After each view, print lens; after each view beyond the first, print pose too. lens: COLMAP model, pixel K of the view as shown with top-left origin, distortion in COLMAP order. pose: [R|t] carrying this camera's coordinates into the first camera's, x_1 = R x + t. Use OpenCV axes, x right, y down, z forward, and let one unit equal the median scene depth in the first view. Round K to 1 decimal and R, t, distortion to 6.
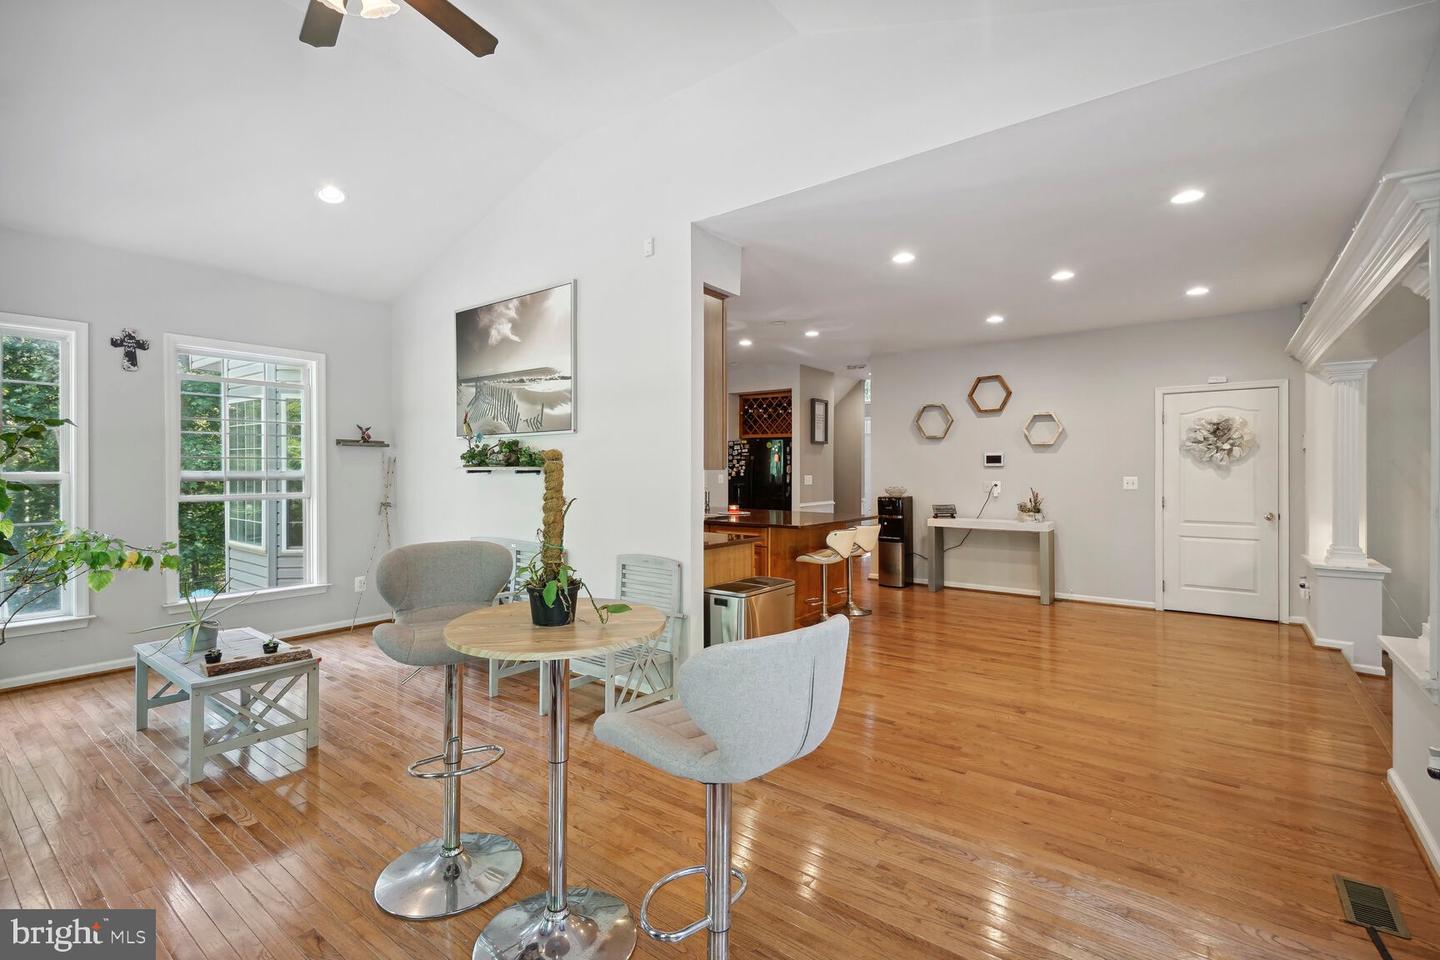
lens RADIAL K [[641.4, 0, 720.0], [0, 641.4, 480.0], [0, 0, 1]] dist [0.009956, -0.000308]
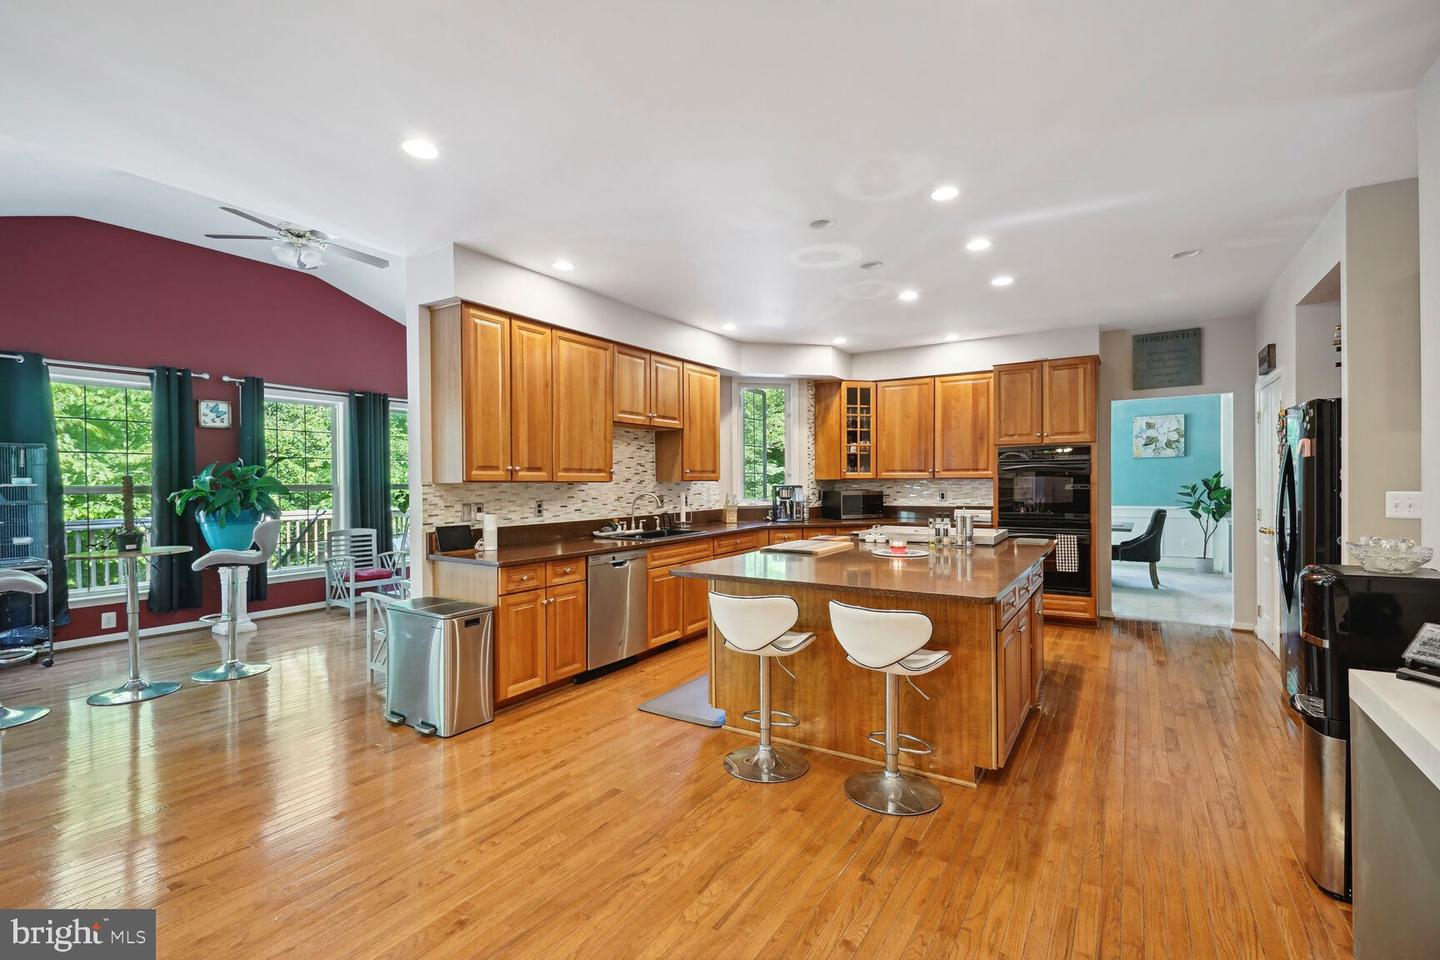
lens RADIAL K [[640.9, 0, 722.1], [0, 640.9, 490.4], [0, 0, 1]] dist [0.011314, 0.000037]
pose [[0.085323, 0.011314, -0.996289, 0.562825], [-0.007399, 0.999915, 0.010721, -0.011017], [0.996326, 0.006457, 0.085399, 0.739717]]
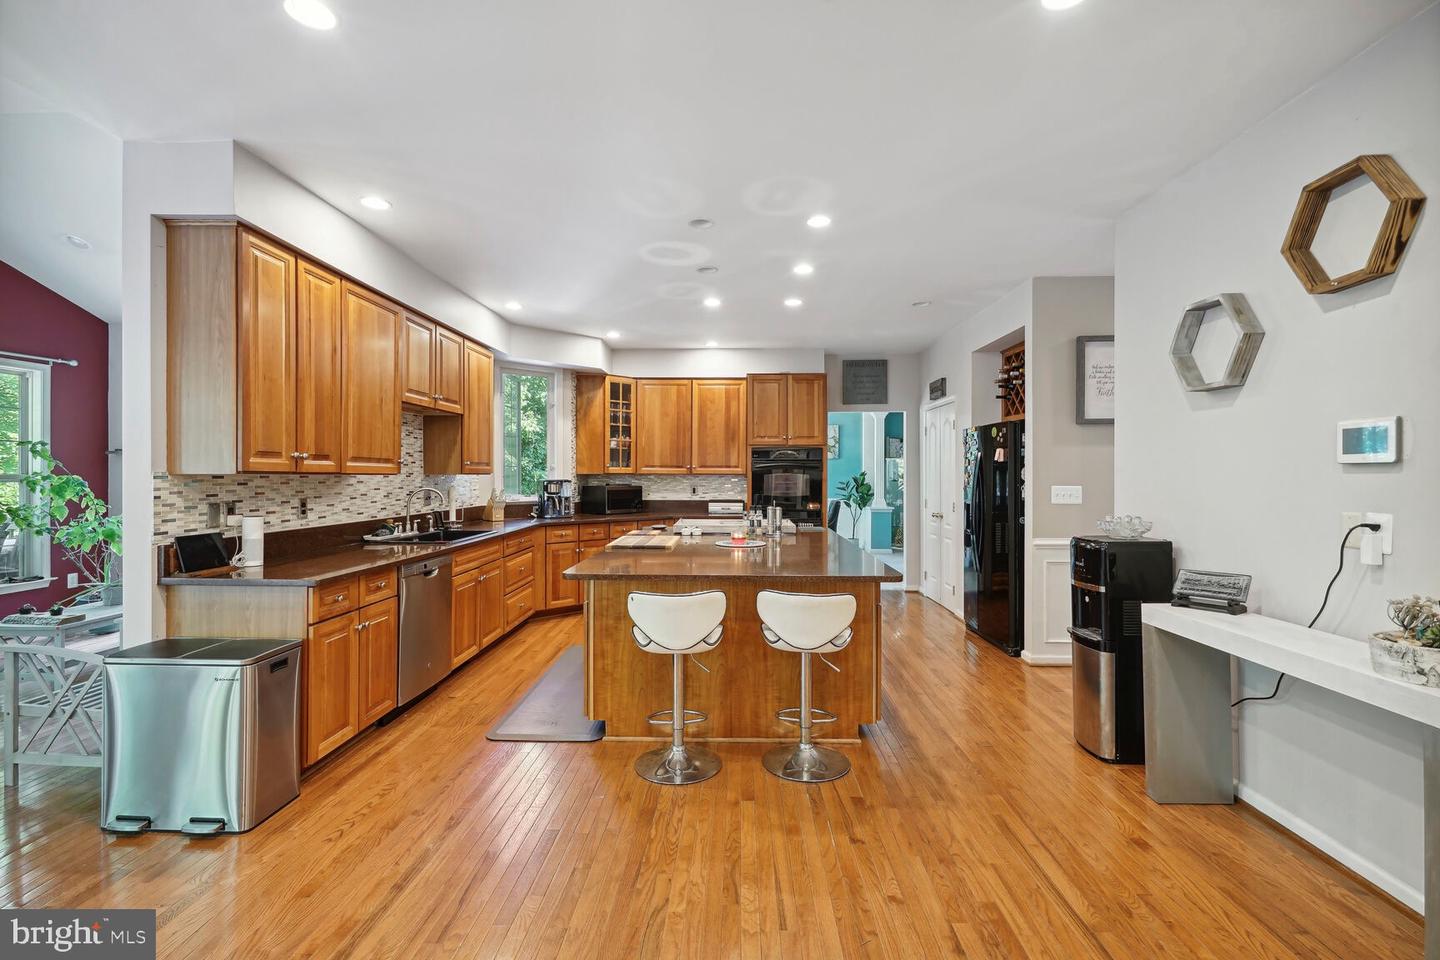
lens RADIAL K [[641.4, 0, 720.0], [0, 641.4, 480.0], [0, 0, 1]] dist [0.009956, -0.000308]
pose [[0.582346, 0.004525, -0.812928, 0.494149], [-0.012405, 0.999918, -0.003320, -0.008588], [0.812846, 0.012018, 0.582355, 0.578887]]
